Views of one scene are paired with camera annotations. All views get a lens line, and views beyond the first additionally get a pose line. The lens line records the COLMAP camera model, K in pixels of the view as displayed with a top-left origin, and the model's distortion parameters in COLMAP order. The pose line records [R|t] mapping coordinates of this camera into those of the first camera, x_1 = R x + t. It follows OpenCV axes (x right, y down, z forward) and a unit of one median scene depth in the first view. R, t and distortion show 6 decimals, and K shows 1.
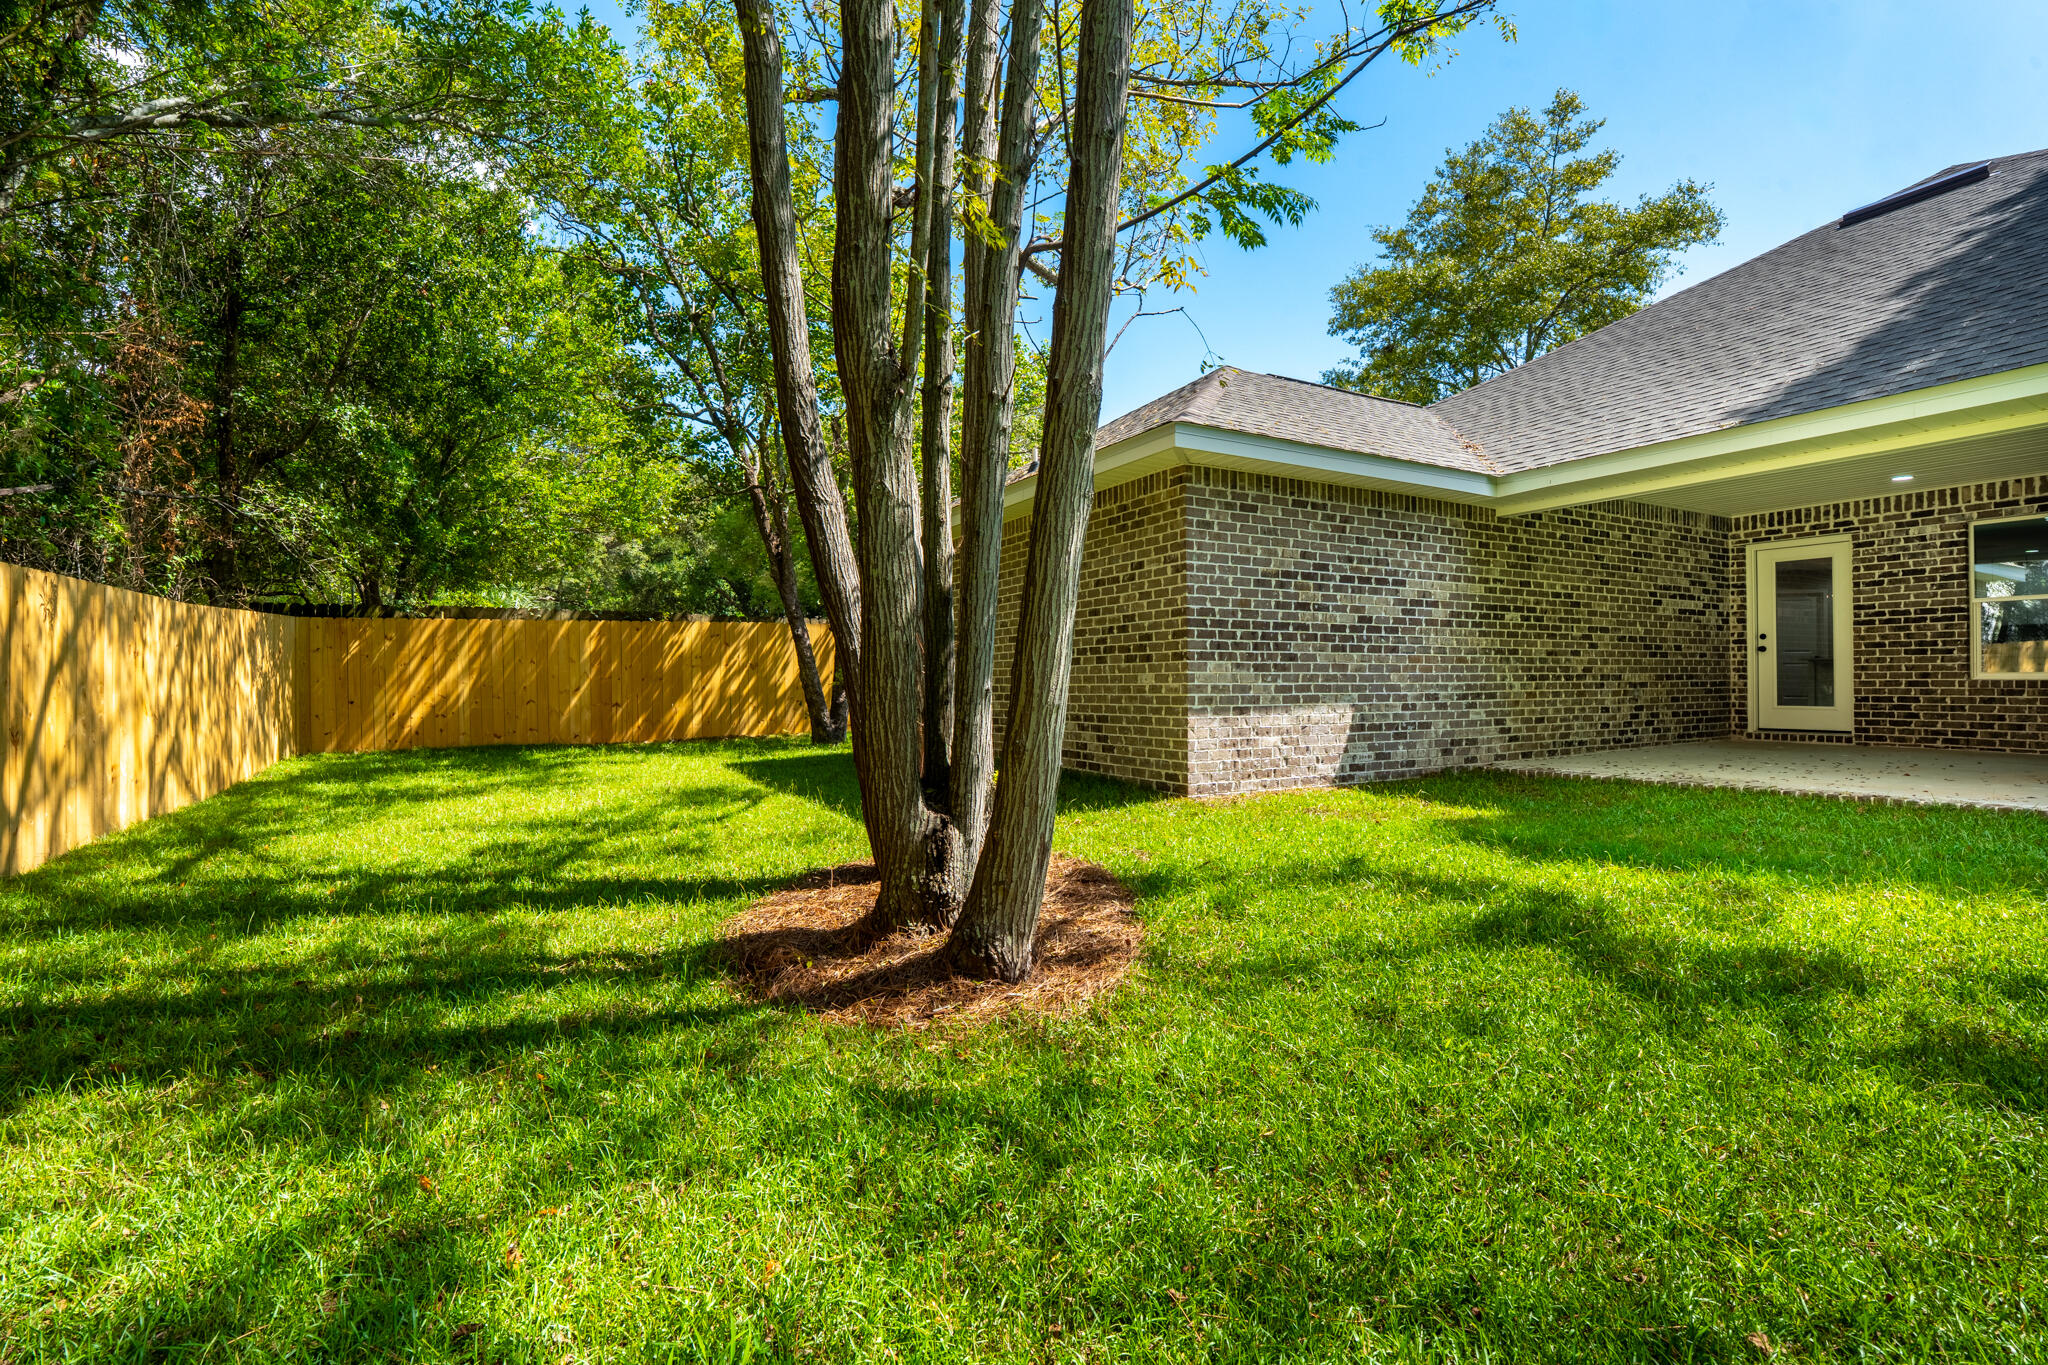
lens RADIAL K [[947.0, 0, 1023.4], [0, 947.0, 673.9], [0, 0, 1]] dist [-0.067680, 0.024265]
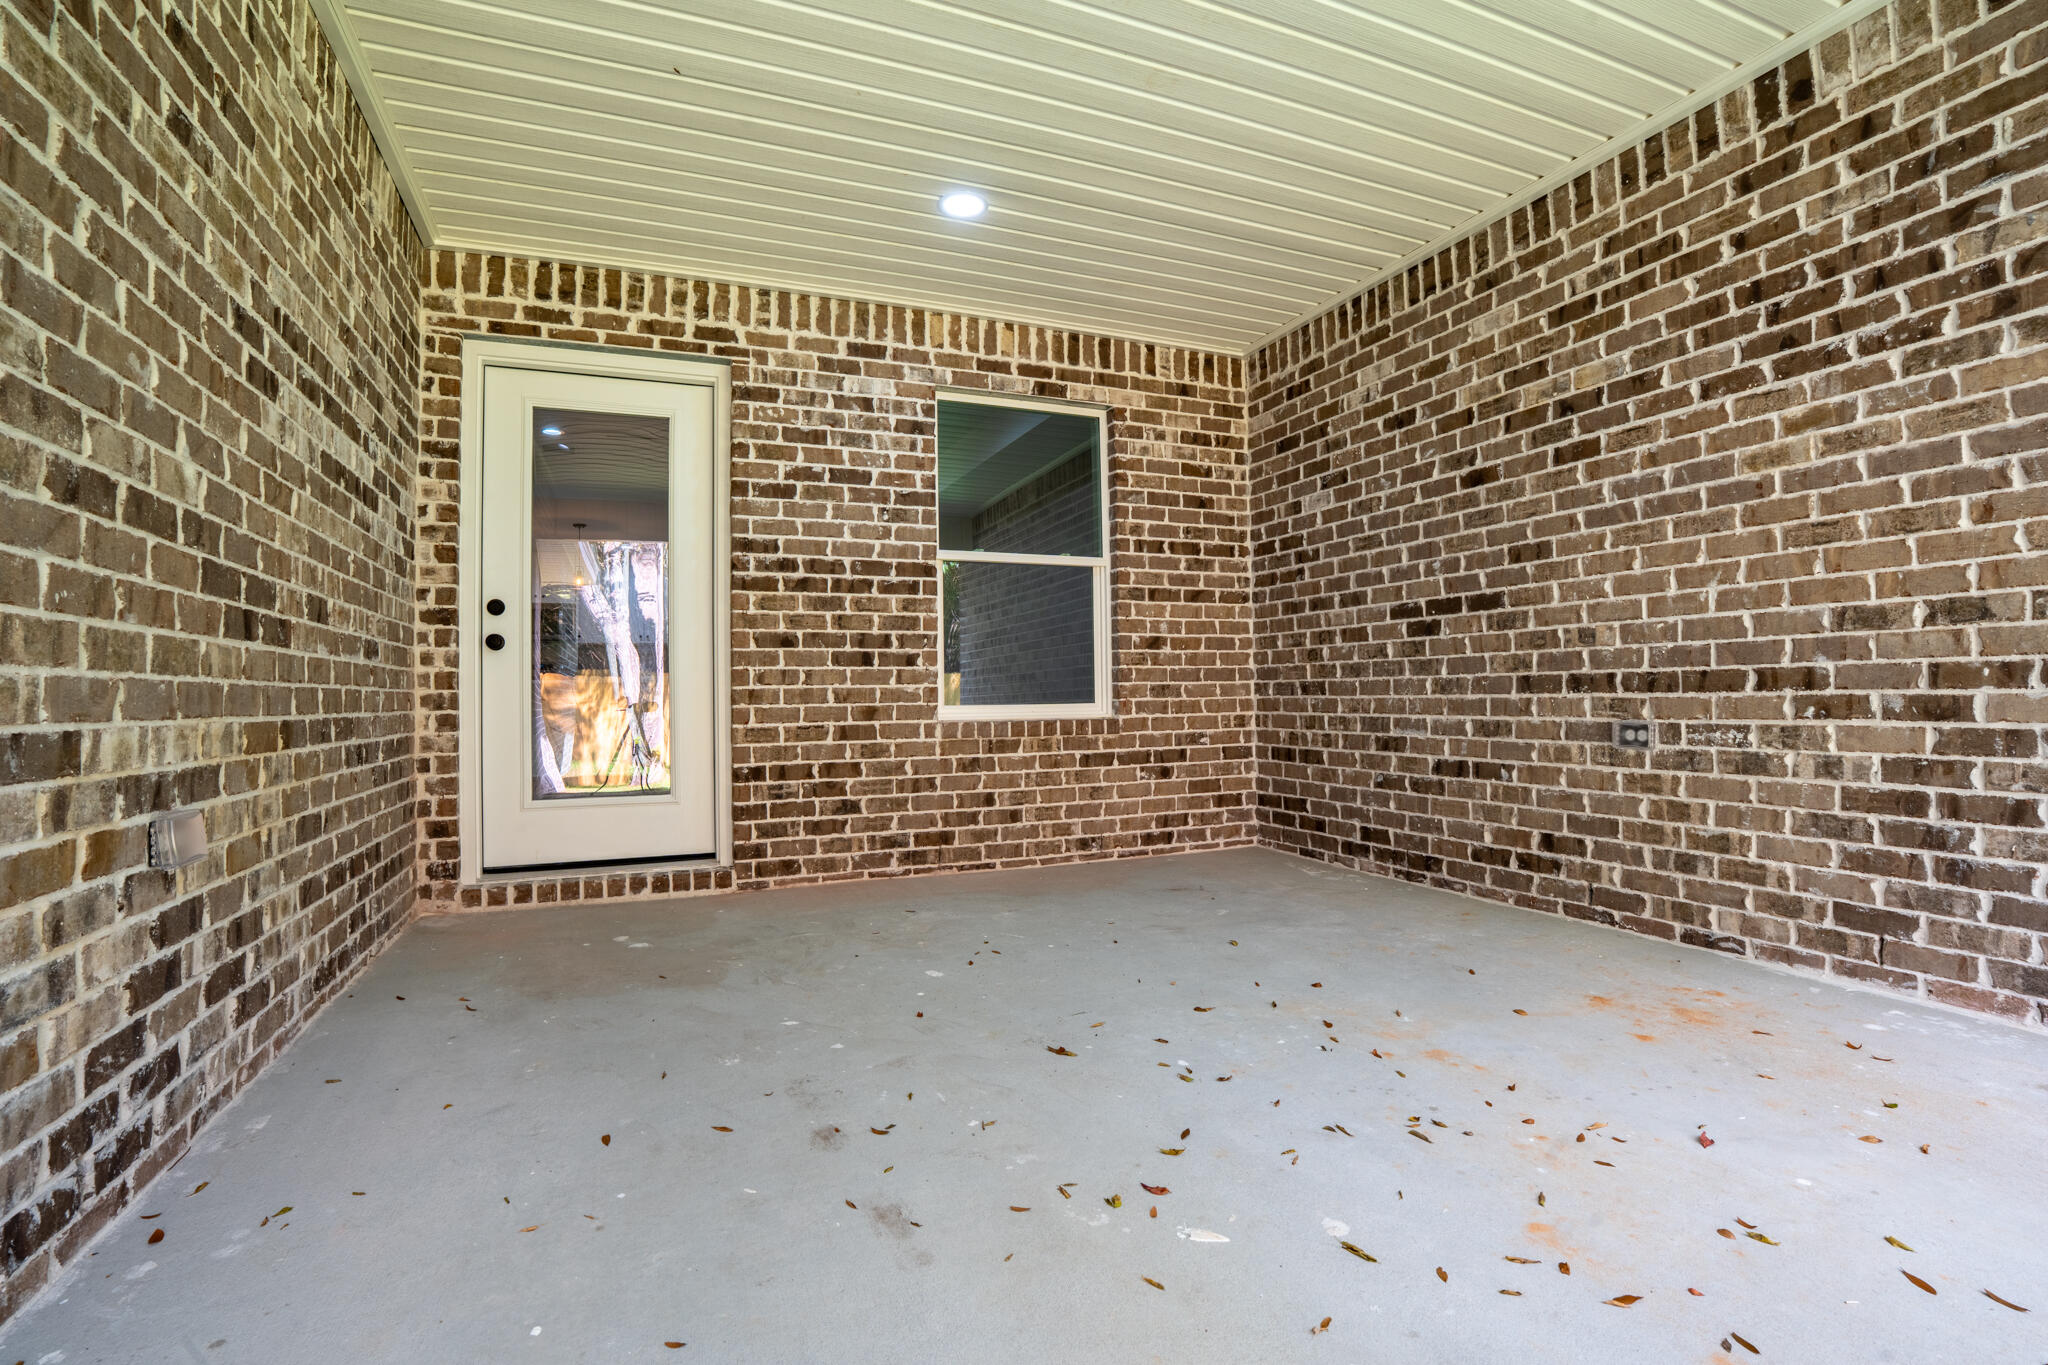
lens RADIAL K [[947.0, 0, 1023.4], [0, 947.0, 673.9], [0, 0, 1]] dist [-0.067680, 0.024265]
pose [[0.103338, 0.028372, 0.994242, 0.529042], [0.008614, 0.999530, -0.029418, -0.003151], [-0.994609, 0.011605, 0.103045, 0.849885]]
